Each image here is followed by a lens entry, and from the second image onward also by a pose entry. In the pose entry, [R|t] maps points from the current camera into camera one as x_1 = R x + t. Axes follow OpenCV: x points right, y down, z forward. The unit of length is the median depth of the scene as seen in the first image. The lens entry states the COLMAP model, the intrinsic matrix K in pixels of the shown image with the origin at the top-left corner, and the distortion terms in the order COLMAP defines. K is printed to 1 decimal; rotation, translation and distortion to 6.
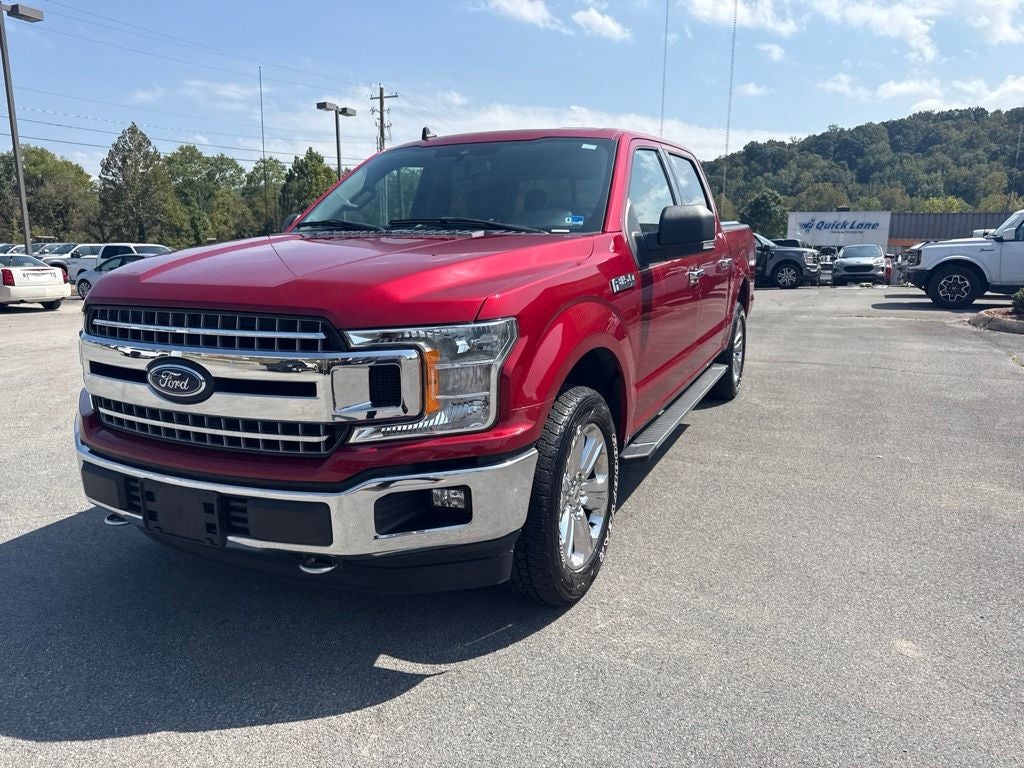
lens RADIAL K [[728.1, 0, 517.7], [0, 728.1, 378.8], [0, 0, 1]] dist [0.026844, -0.029724]
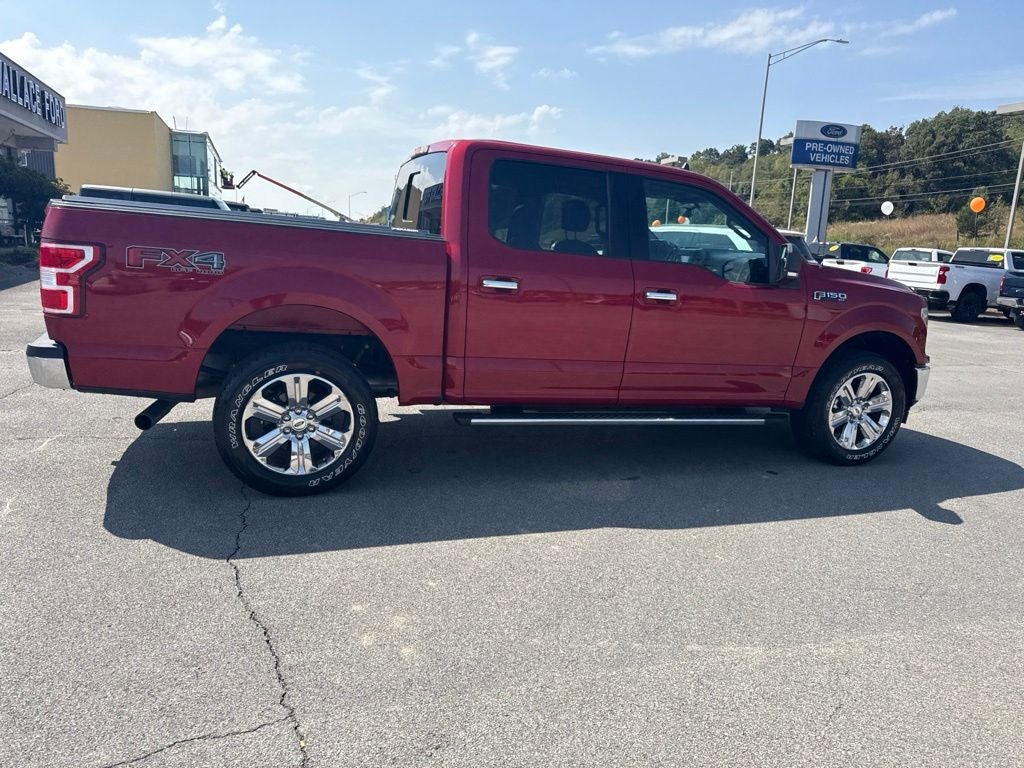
lens RADIAL K [[728.1, 0, 508.6], [0, 728.1, 387.9], [0, 0, 1]] dist [0.026844, -0.029724]
pose [[-0.698150, -0.182235, 0.692370, -0.895427], [0.079176, 0.941479, 0.327640, -0.465251], [-0.711560, 0.283561, -0.642865, 2.311176]]
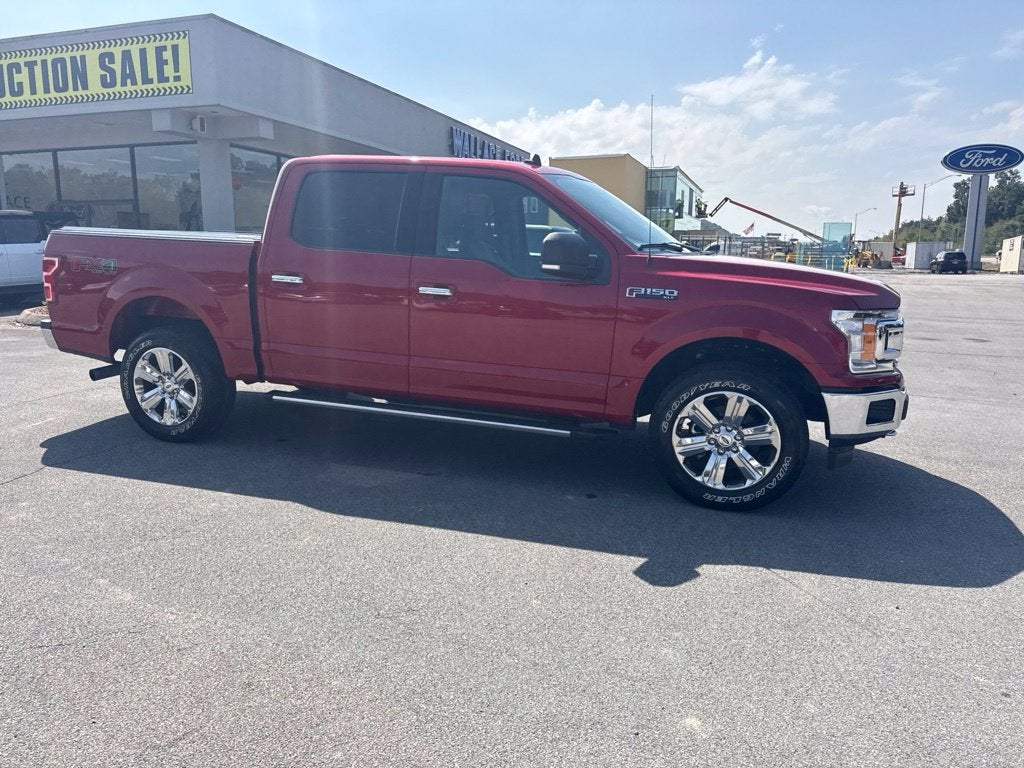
lens RADIAL K [[728.1, 0, 516.0], [0, 728.1, 376.9], [0, 0, 1]] dist [0.026844, -0.029724]
pose [[-0.116179, -0.177238, 0.977287, -1.403636], [0.175542, 0.964796, 0.195841, -0.273523], [-0.977593, 0.194308, -0.080976, 1.335717]]
